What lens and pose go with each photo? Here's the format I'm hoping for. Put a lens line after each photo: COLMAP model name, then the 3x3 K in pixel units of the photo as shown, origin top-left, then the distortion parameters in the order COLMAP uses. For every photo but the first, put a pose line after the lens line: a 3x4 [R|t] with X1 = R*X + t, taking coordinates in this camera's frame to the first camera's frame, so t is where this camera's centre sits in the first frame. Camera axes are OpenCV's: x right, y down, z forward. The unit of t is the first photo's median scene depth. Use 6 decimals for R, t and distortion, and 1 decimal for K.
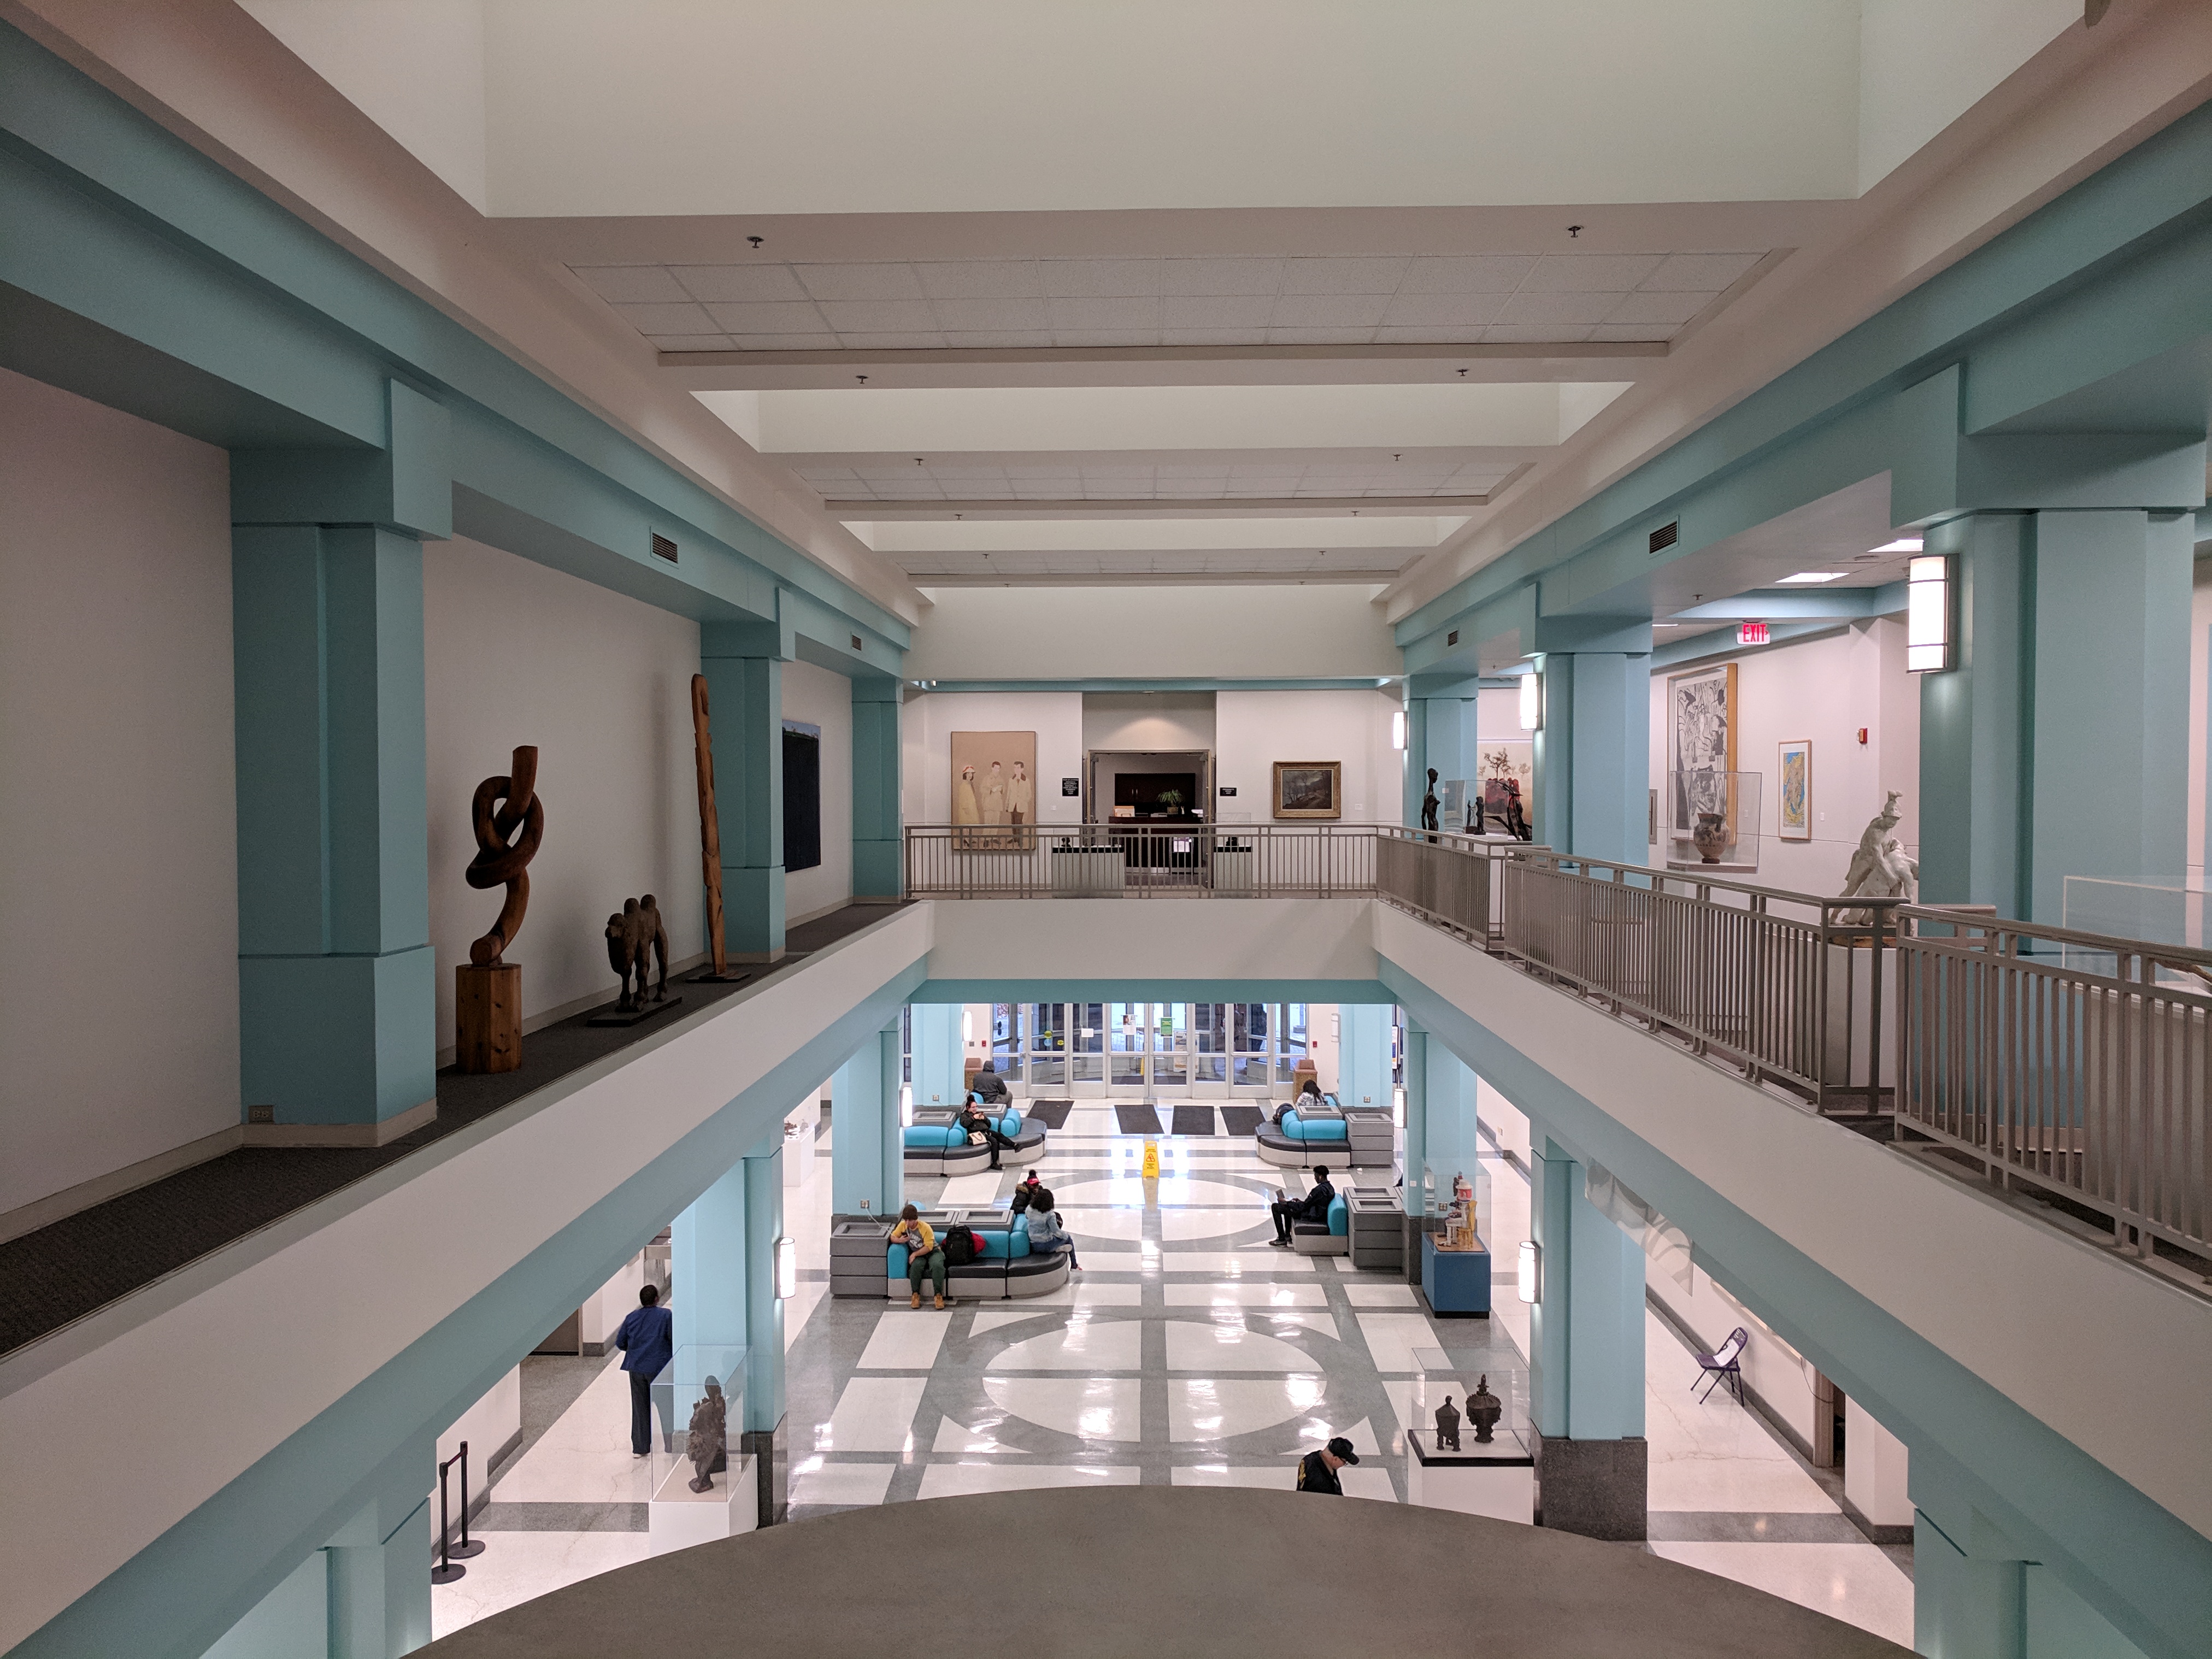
lens RADIAL K [[1675.6, 0, 1107.6], [0, 1675.6, 828.2], [0, 0, 1]] dist [-0.002039, 0.000774]
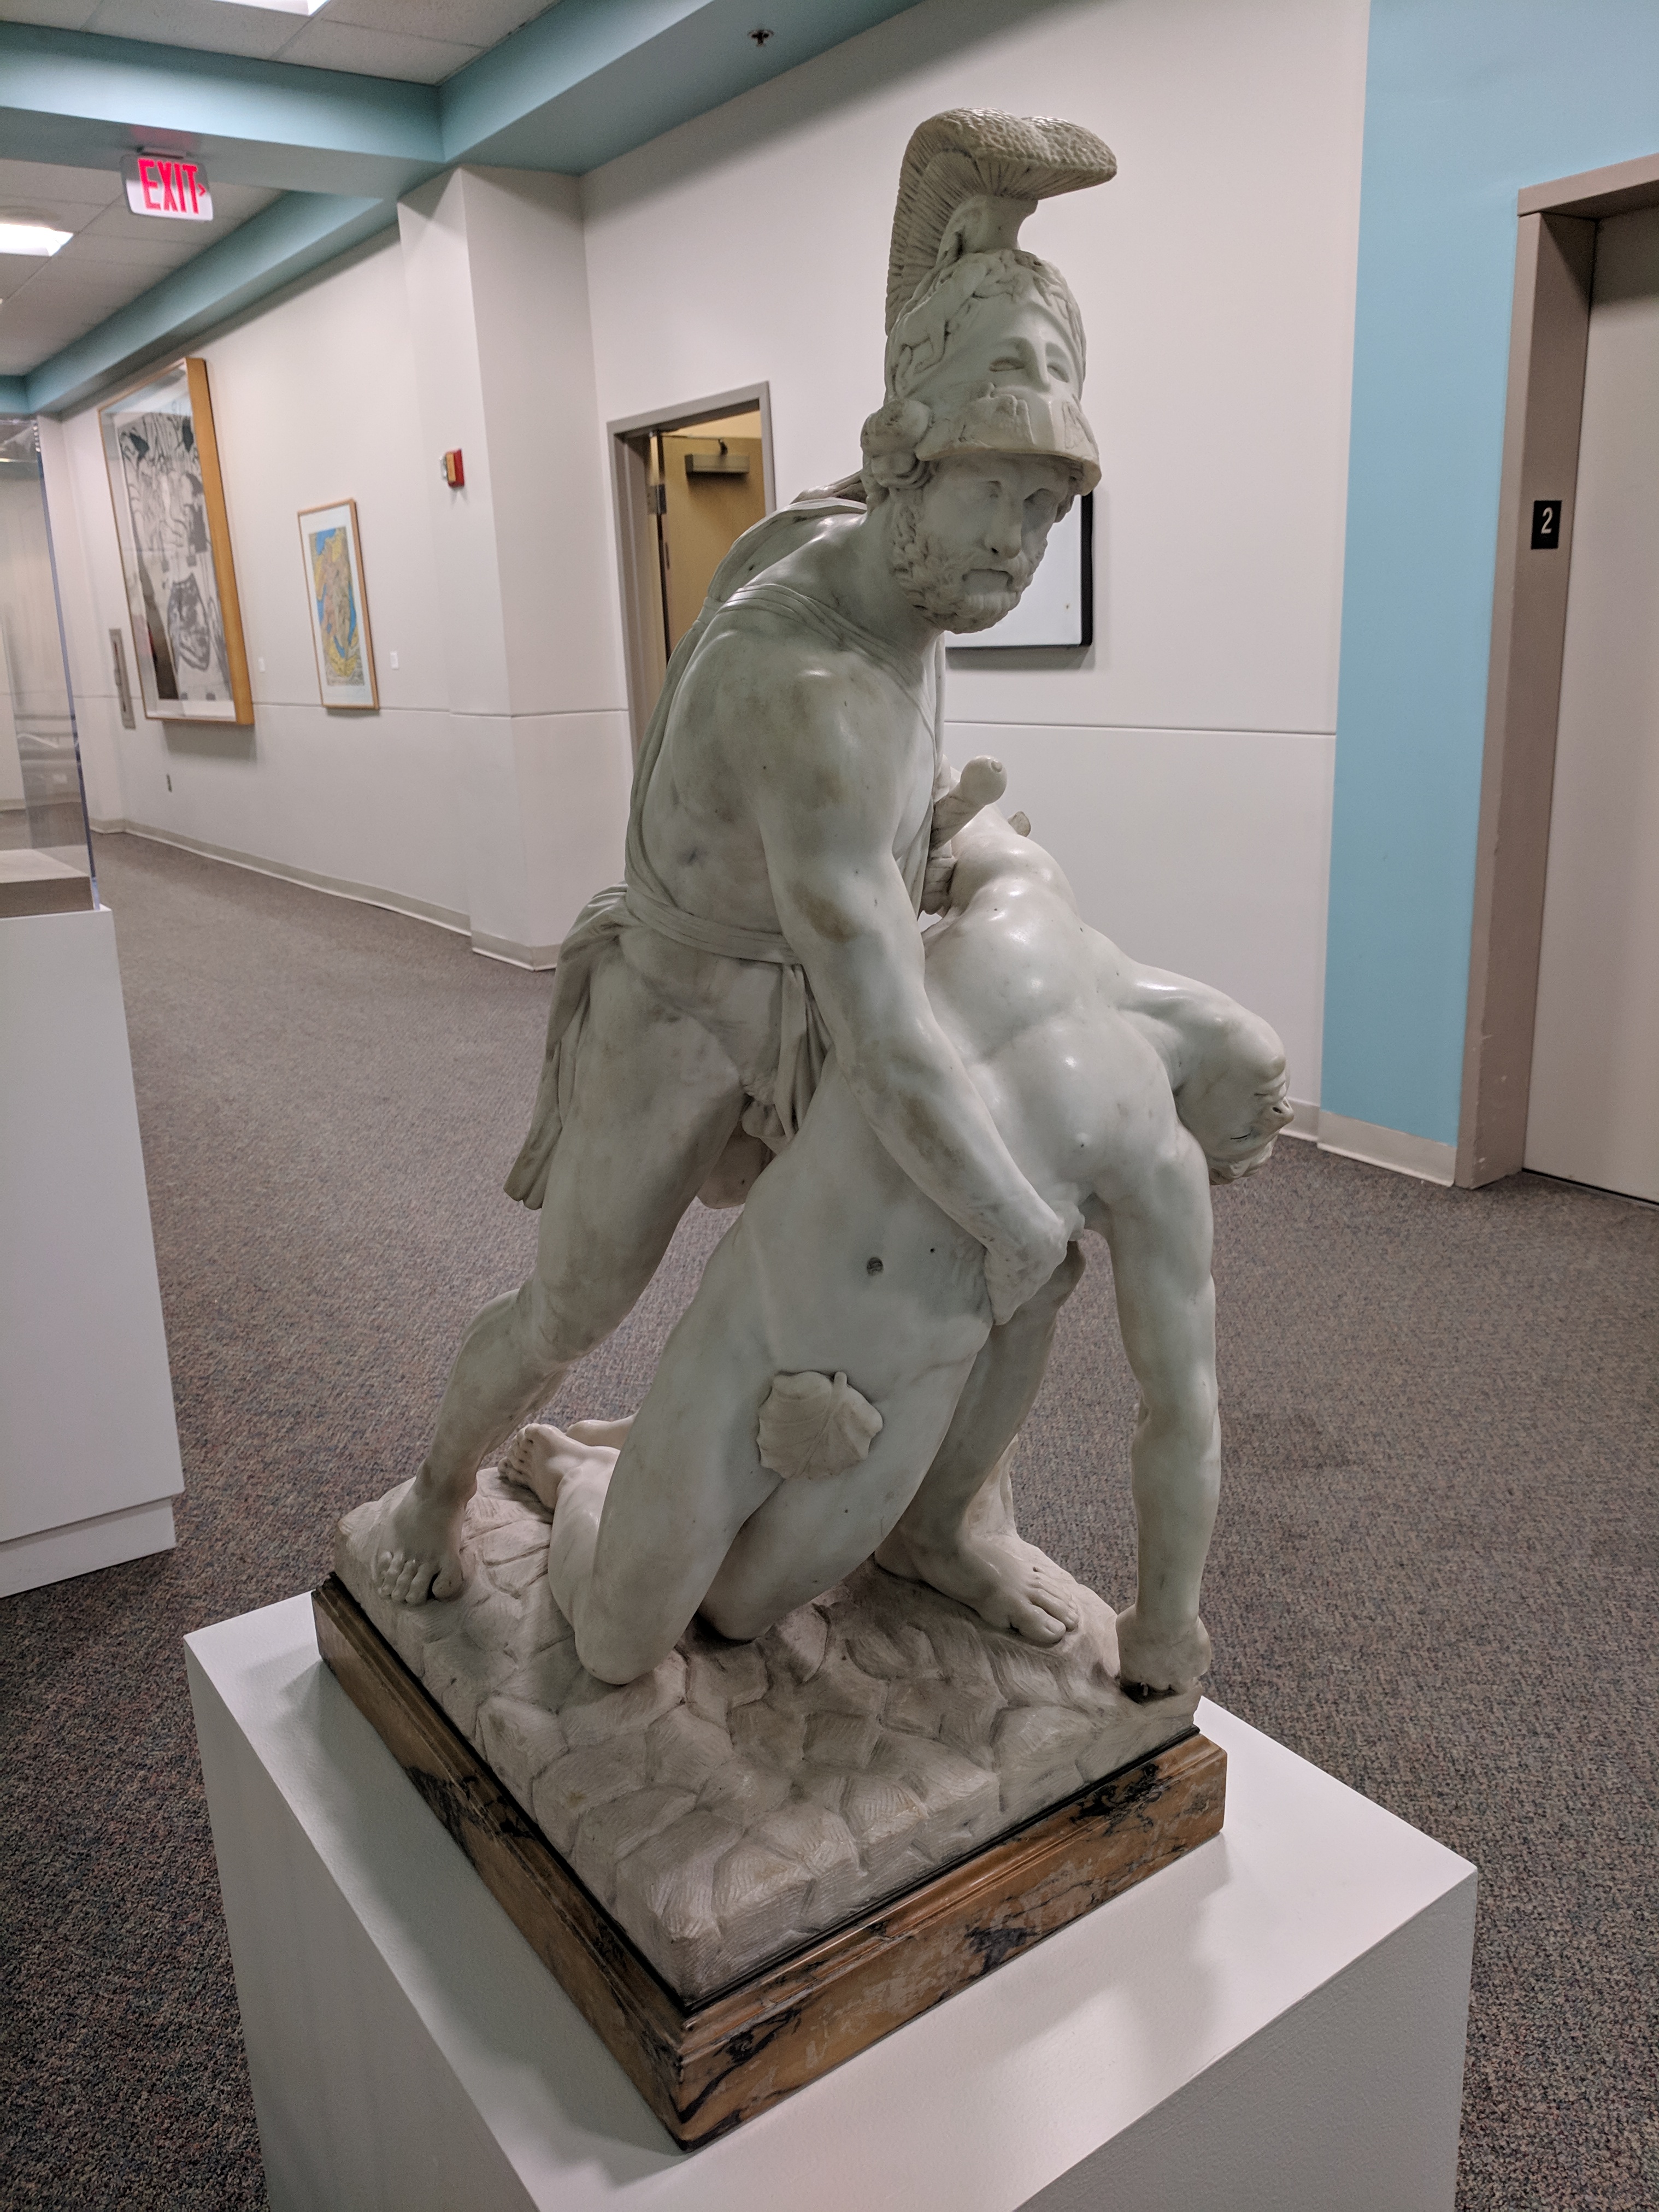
lens RADIAL K [[1675.6, 0, 832.0], [0, 1675.6, 1105.7], [0, 0, 1]] dist [-0.002039, 0.000774]
pose [[0.802793, -0.193418, 0.564014, 0.195964], [0.054082, 0.965646, 0.254172, 0.001262], [-0.593800, -0.173545, 0.785674, 0.444123]]
